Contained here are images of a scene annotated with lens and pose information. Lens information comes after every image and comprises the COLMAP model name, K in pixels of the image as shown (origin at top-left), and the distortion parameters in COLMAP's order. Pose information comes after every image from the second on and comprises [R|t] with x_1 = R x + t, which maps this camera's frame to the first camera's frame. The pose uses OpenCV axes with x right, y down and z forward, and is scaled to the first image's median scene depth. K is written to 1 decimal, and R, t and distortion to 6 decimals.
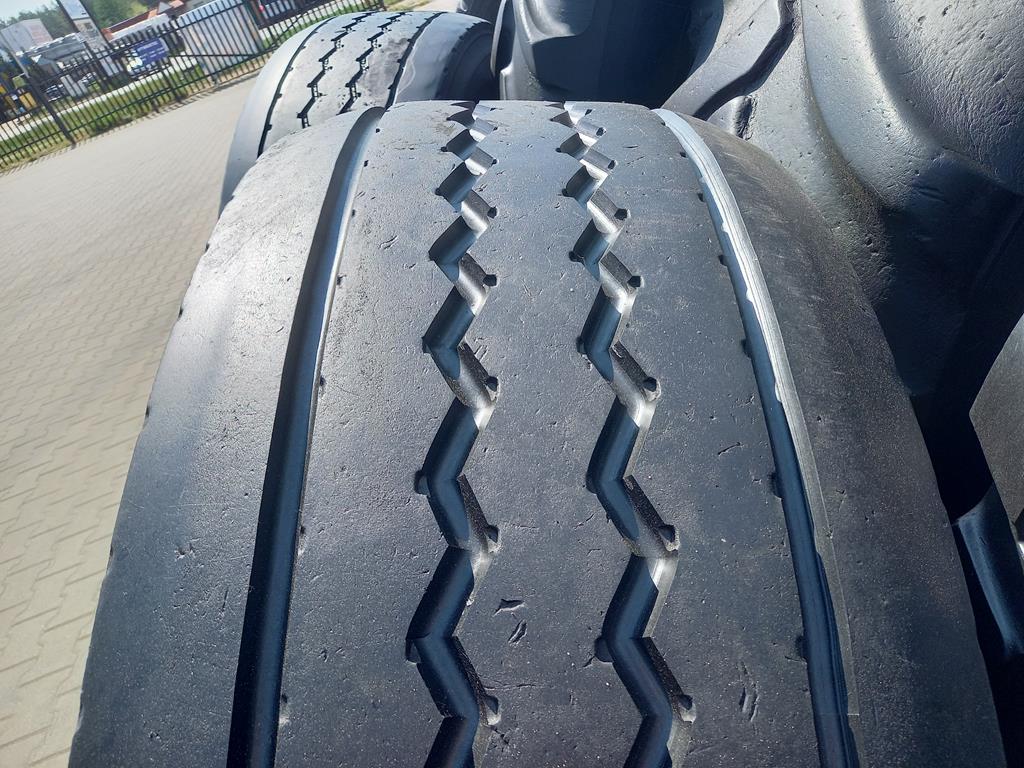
lens RADIAL K [[740.7, 0, 489.1], [0, 740.7, 372.5], [0, 0, 1]] dist [-0.005197, -0.041385]
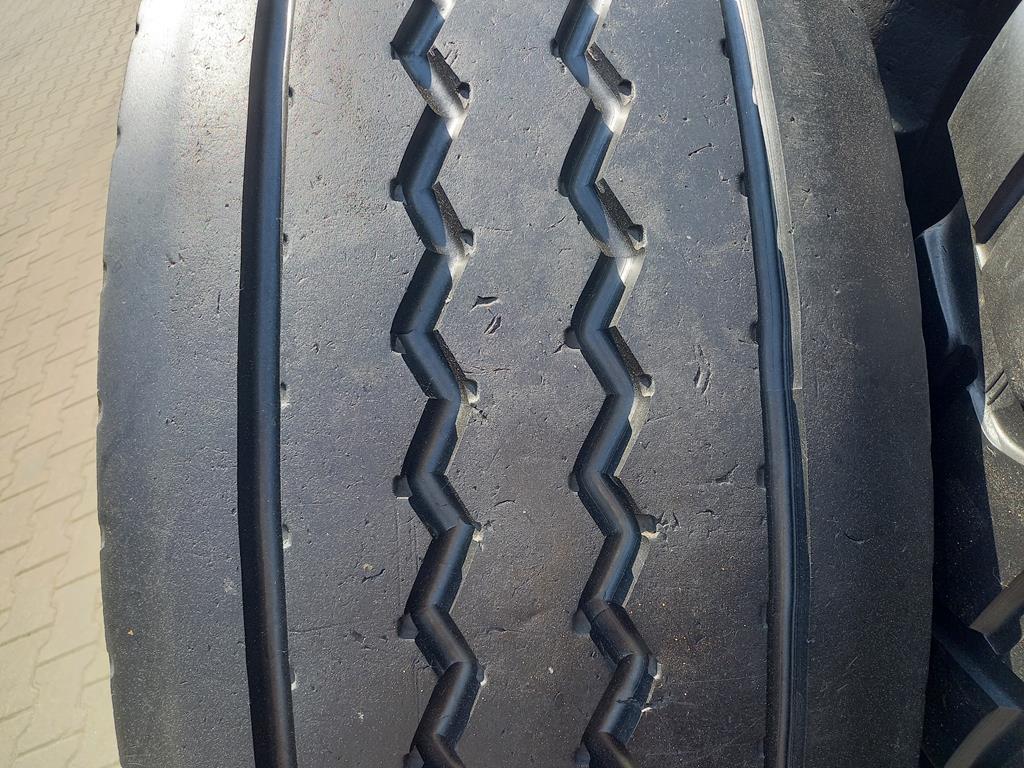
lens RADIAL K [[740.7, 0, 489.1], [0, 740.7, 372.5], [0, 0, 1]] dist [-0.005197, -0.041385]
pose [[0.999540, -0.029993, 0.004454, 0.023422], [0.027288, 0.953818, 0.299143, 0.086013], [-0.013221, -0.298884, 0.954198, -0.051469]]
